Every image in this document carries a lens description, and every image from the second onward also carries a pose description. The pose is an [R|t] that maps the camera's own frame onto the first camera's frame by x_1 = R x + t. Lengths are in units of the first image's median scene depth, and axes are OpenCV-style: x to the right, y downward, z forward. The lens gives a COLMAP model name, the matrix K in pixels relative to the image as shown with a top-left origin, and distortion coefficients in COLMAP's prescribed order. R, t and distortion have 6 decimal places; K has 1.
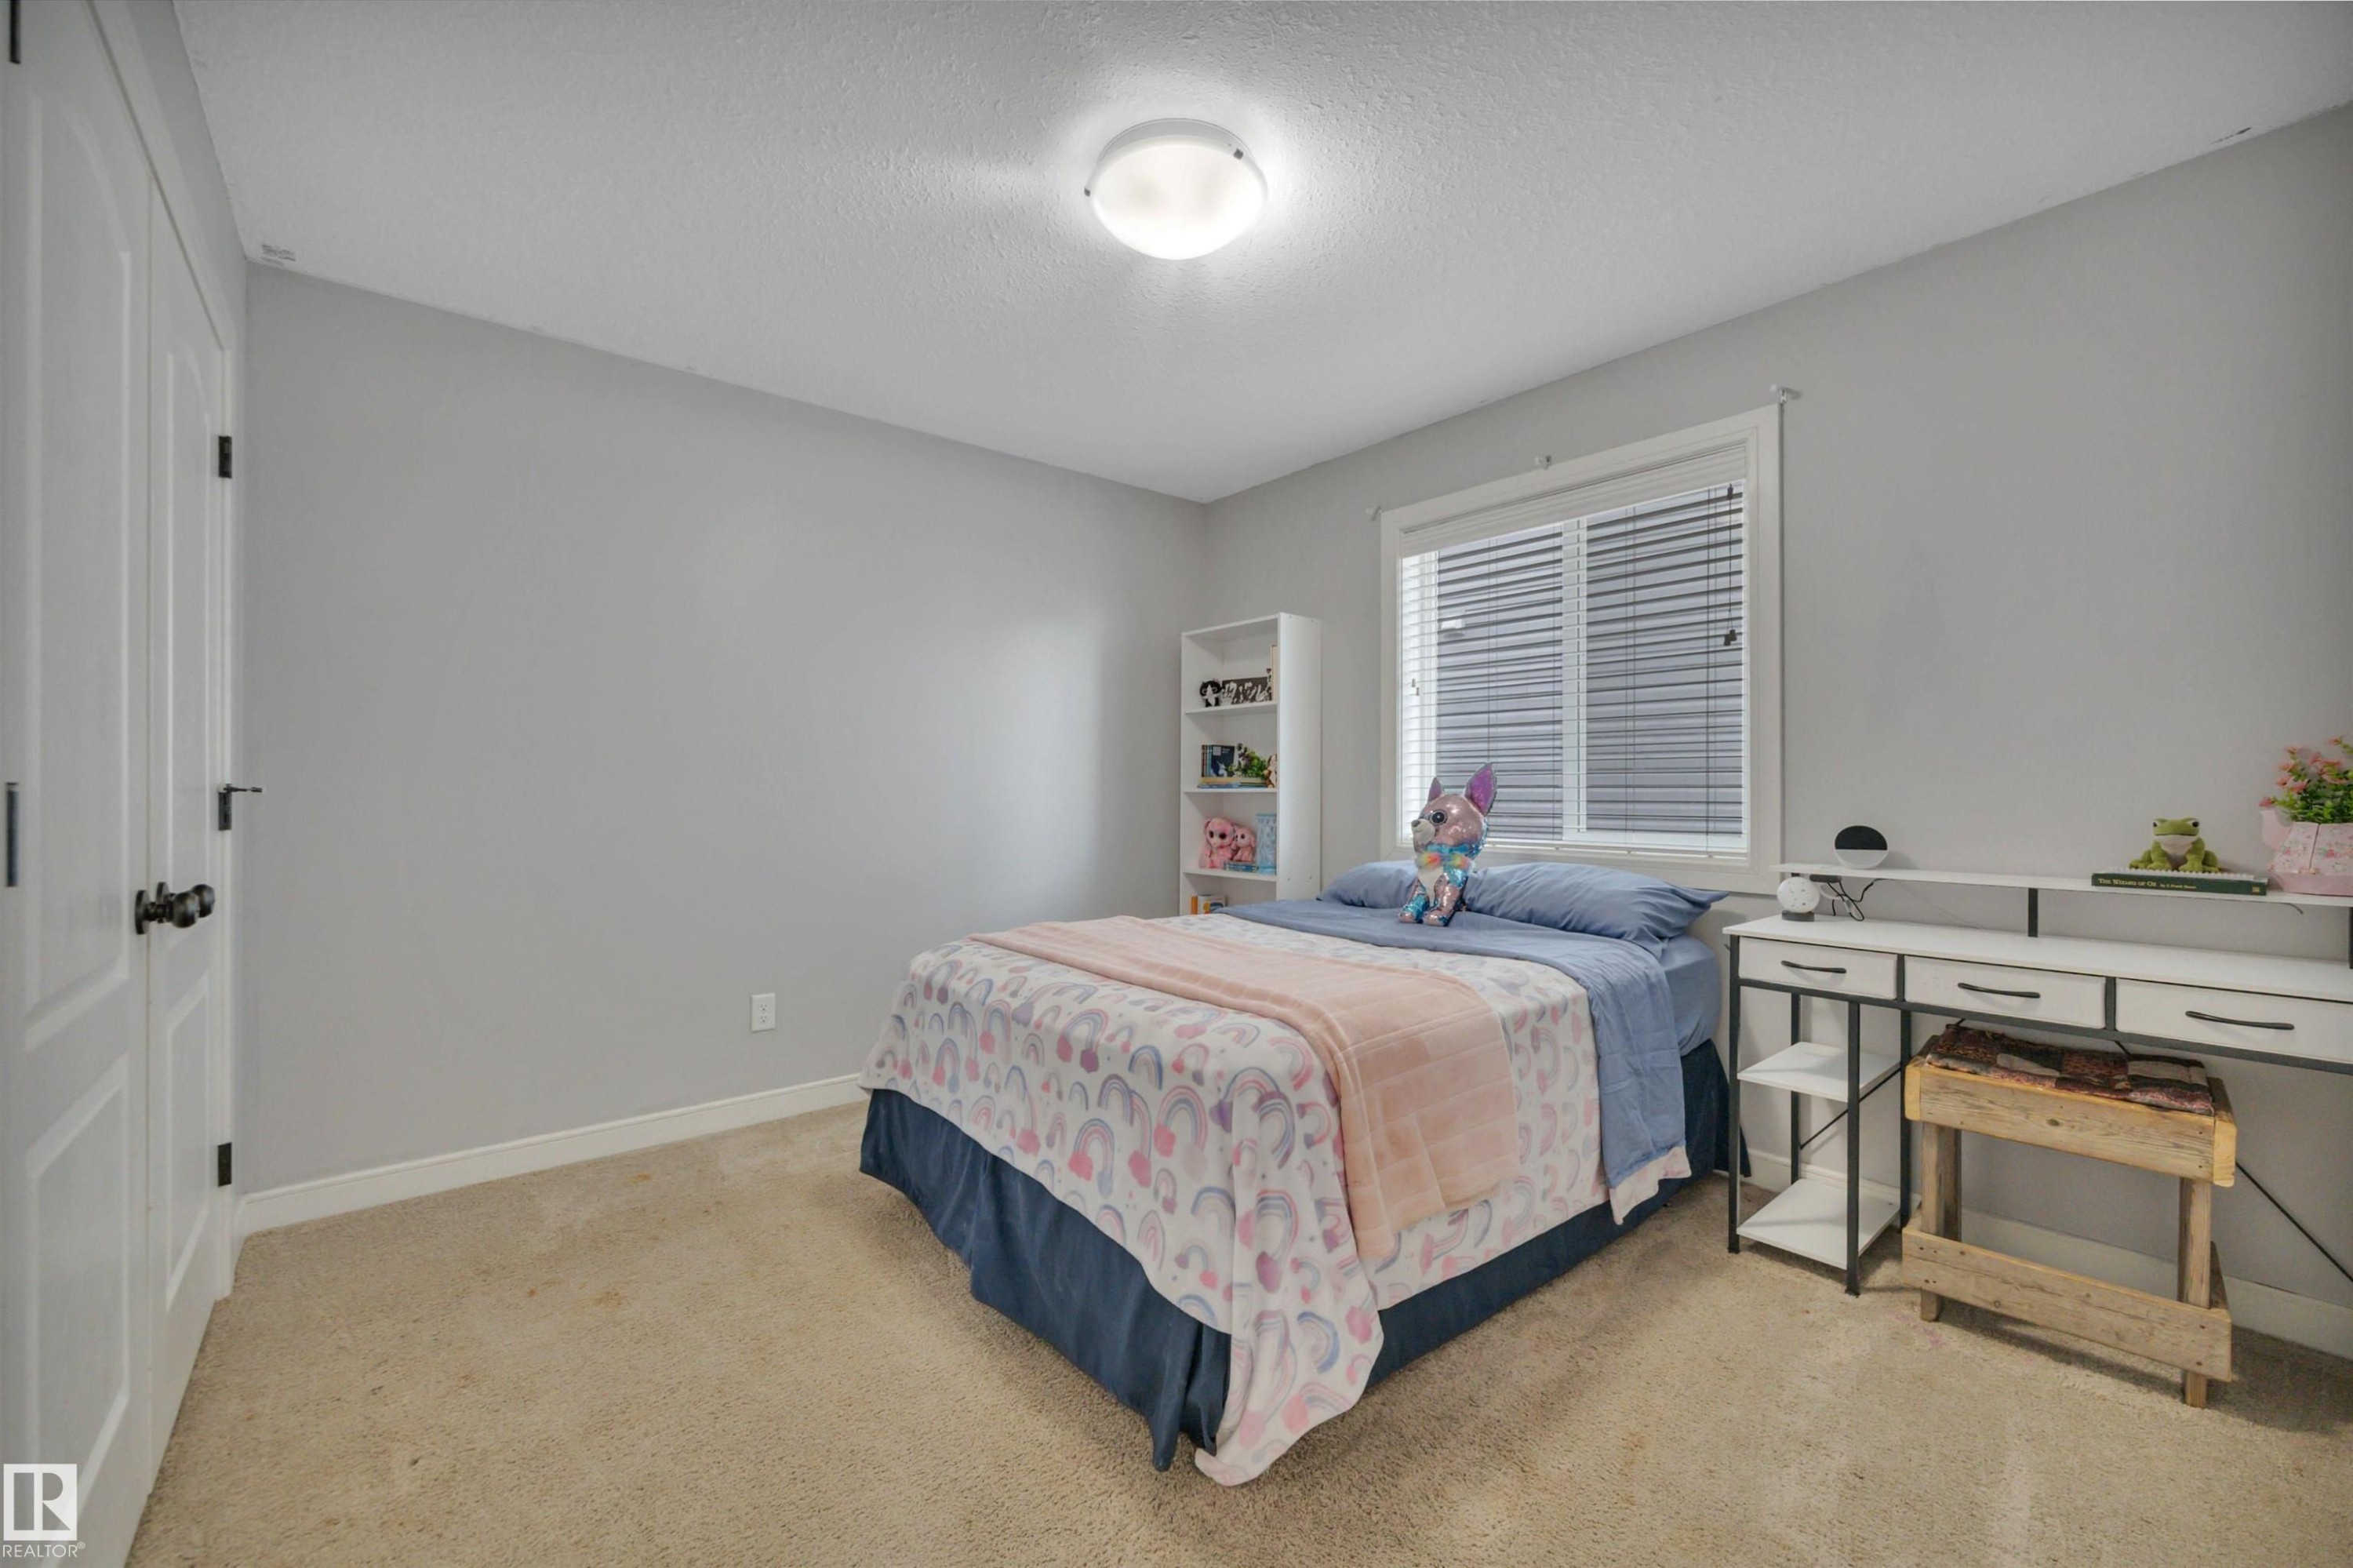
lens RADIAL K [[971.5, 0, 1160.0], [0, 971.5, 785.8], [0, 0, 1]] dist [0.006037, 0.000014]
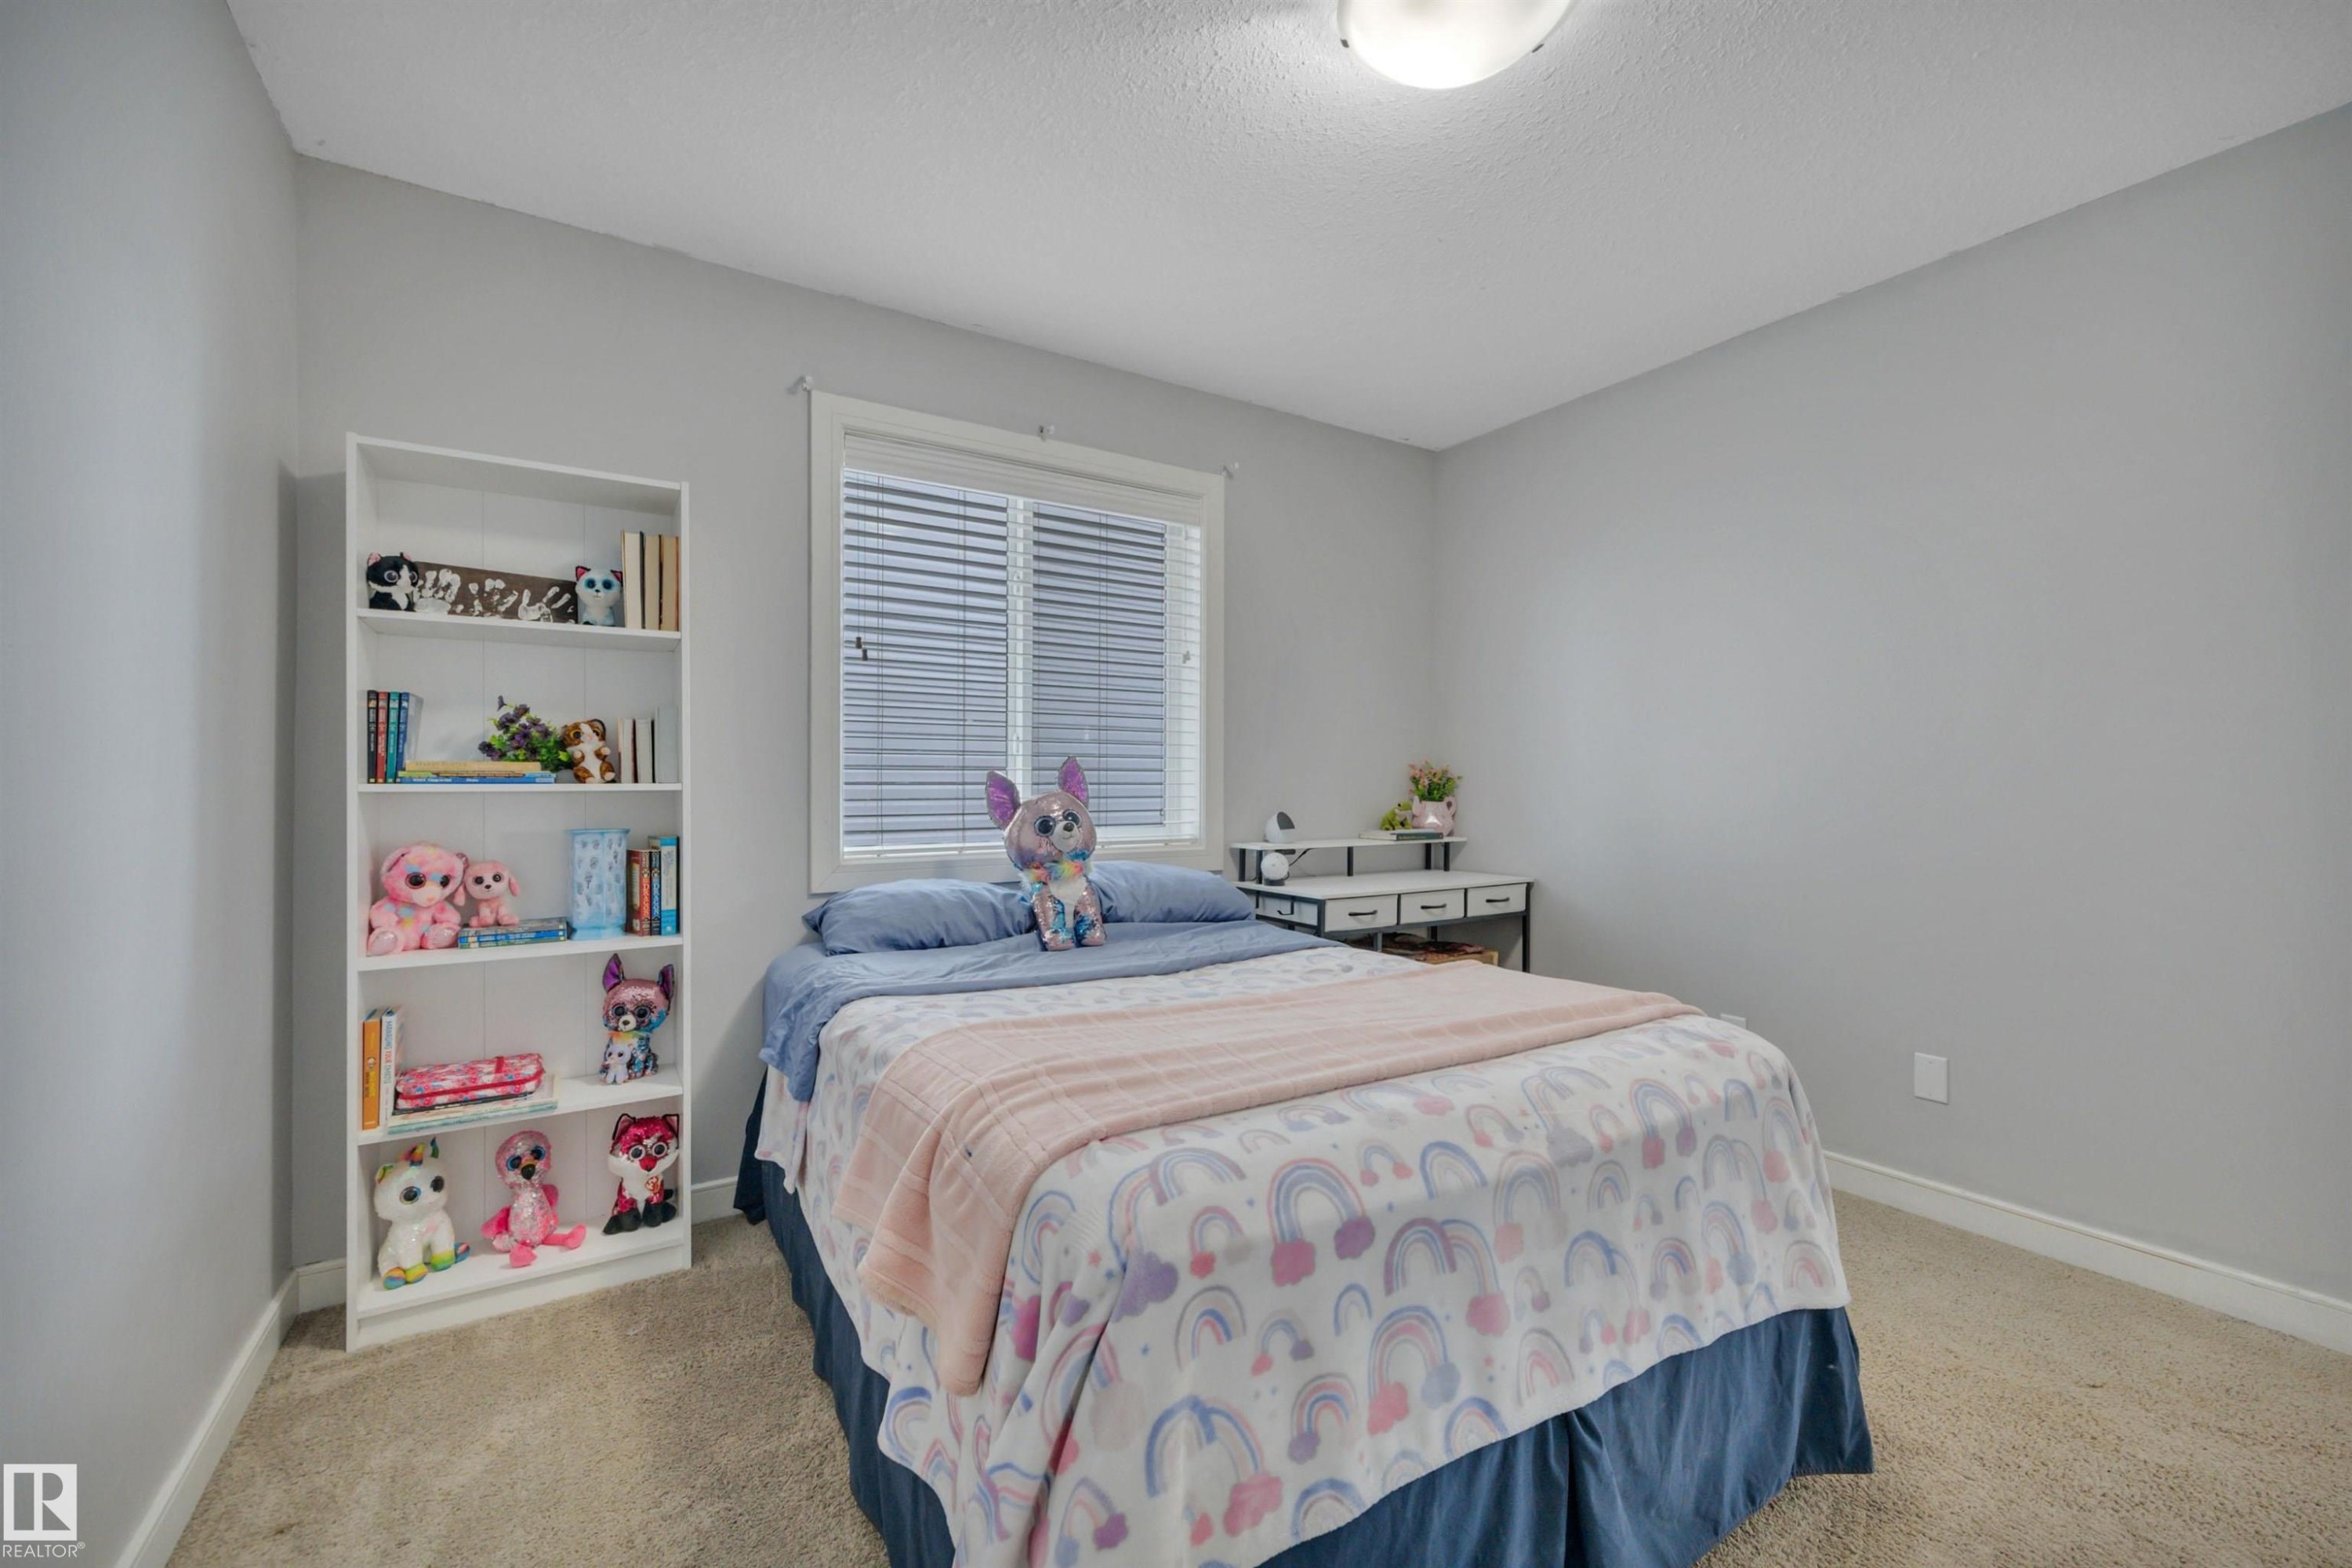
lens RADIAL K [[971.0, 0, 1172.8], [0, 971.0, 771.3], [0, 0, 1]] dist [0.006037, 0.000014]
pose [[0.117519, 0.023085, 0.992802, -0.556142], [0.003893, 0.999711, -0.023706, 0.014167], [-0.993063, 0.006651, 0.117395, 0.853200]]
